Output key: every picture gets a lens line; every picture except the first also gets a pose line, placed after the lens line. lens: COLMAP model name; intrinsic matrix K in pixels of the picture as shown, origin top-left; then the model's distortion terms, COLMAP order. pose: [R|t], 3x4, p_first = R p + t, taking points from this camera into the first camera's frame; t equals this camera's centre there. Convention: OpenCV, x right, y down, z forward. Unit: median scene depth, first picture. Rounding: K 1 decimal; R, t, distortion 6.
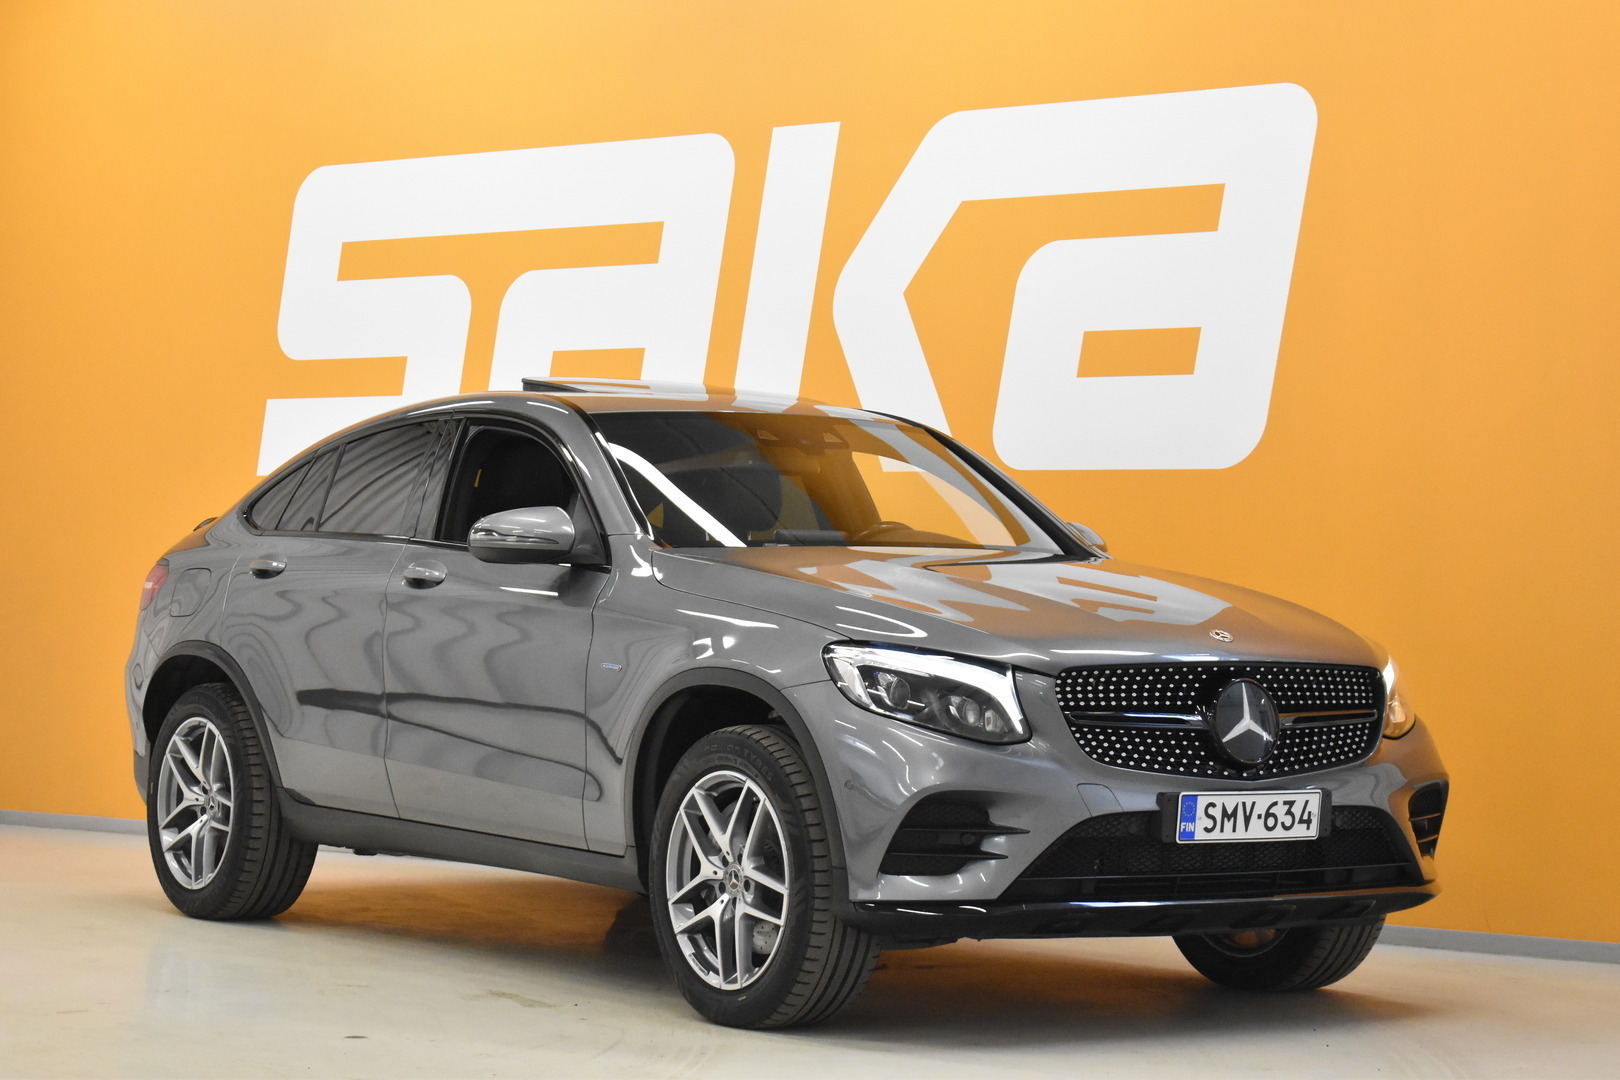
lens RADIAL K [[4031.7, 0, 808.2], [0, 4031.7, 540.7], [0, 0, 1]] dist [0.167444, 0.000000]
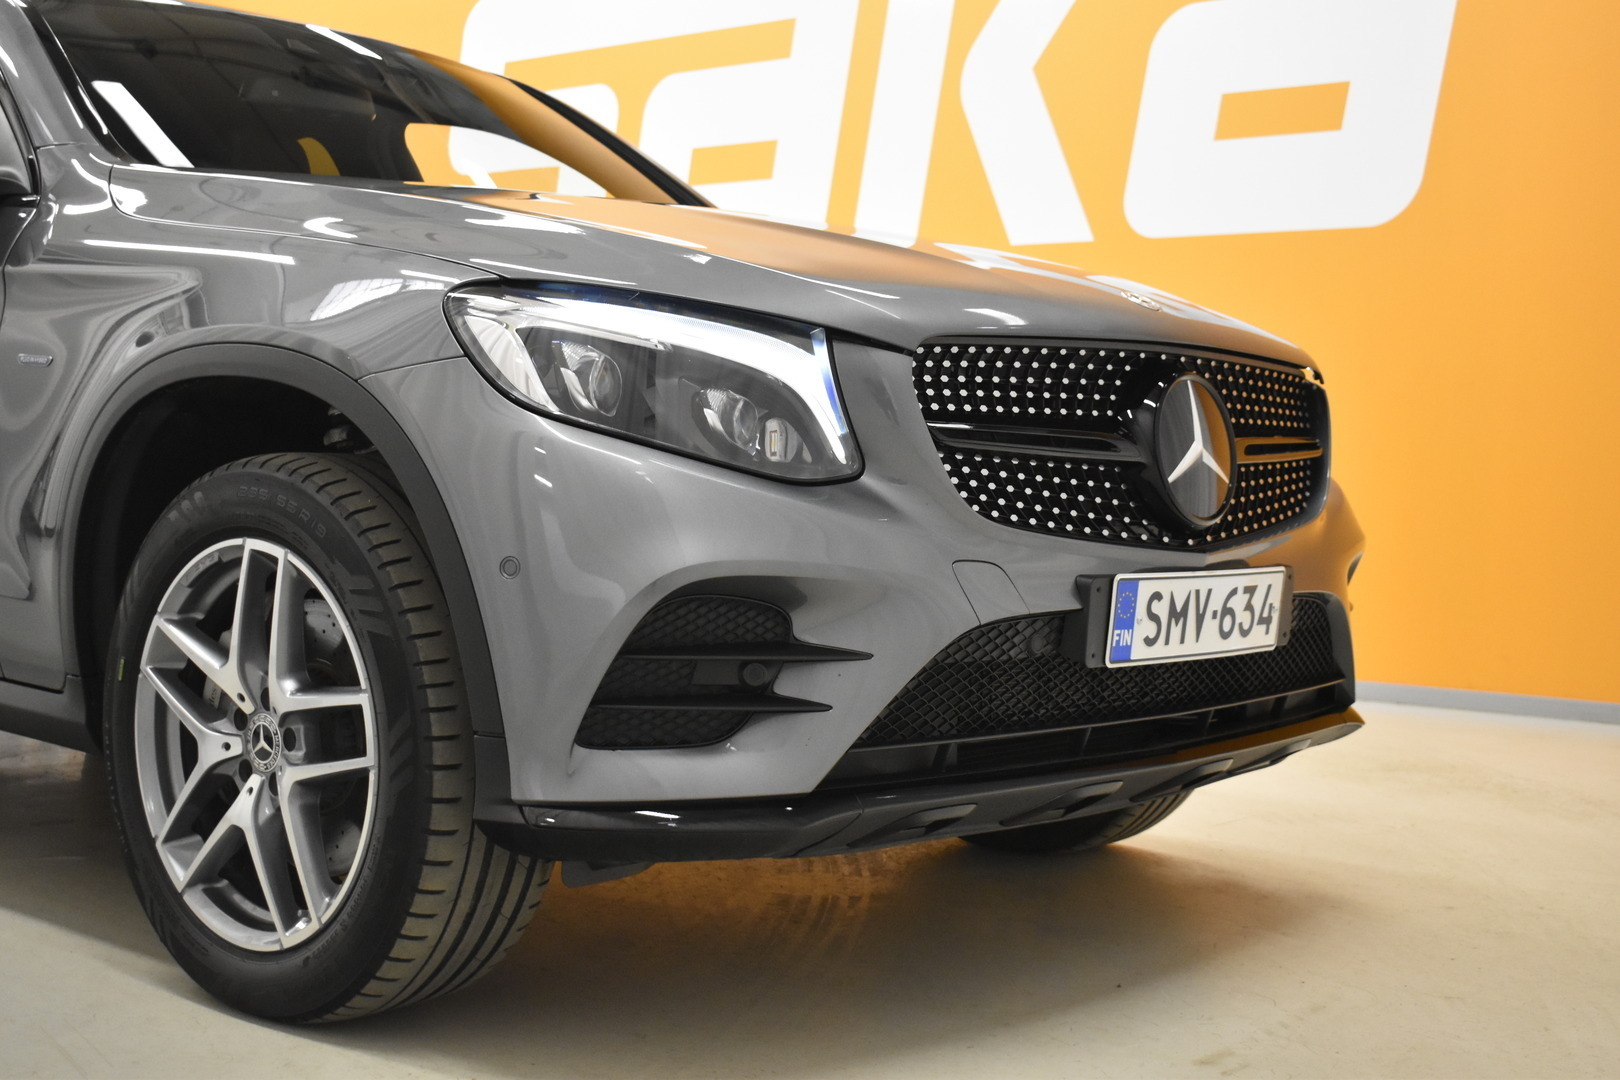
lens RADIAL K [[2237.4, 0, 821.2], [0, 2237.4, 530.4], [0, 0, 1]] dist [0.007617, 0.000000]
pose [[0.971836, -0.004470, 0.235615, -0.016646], [-0.006992, 0.998833, 0.047787, 0.042019], [-0.235553, -0.048089, 0.970671, 0.713520]]
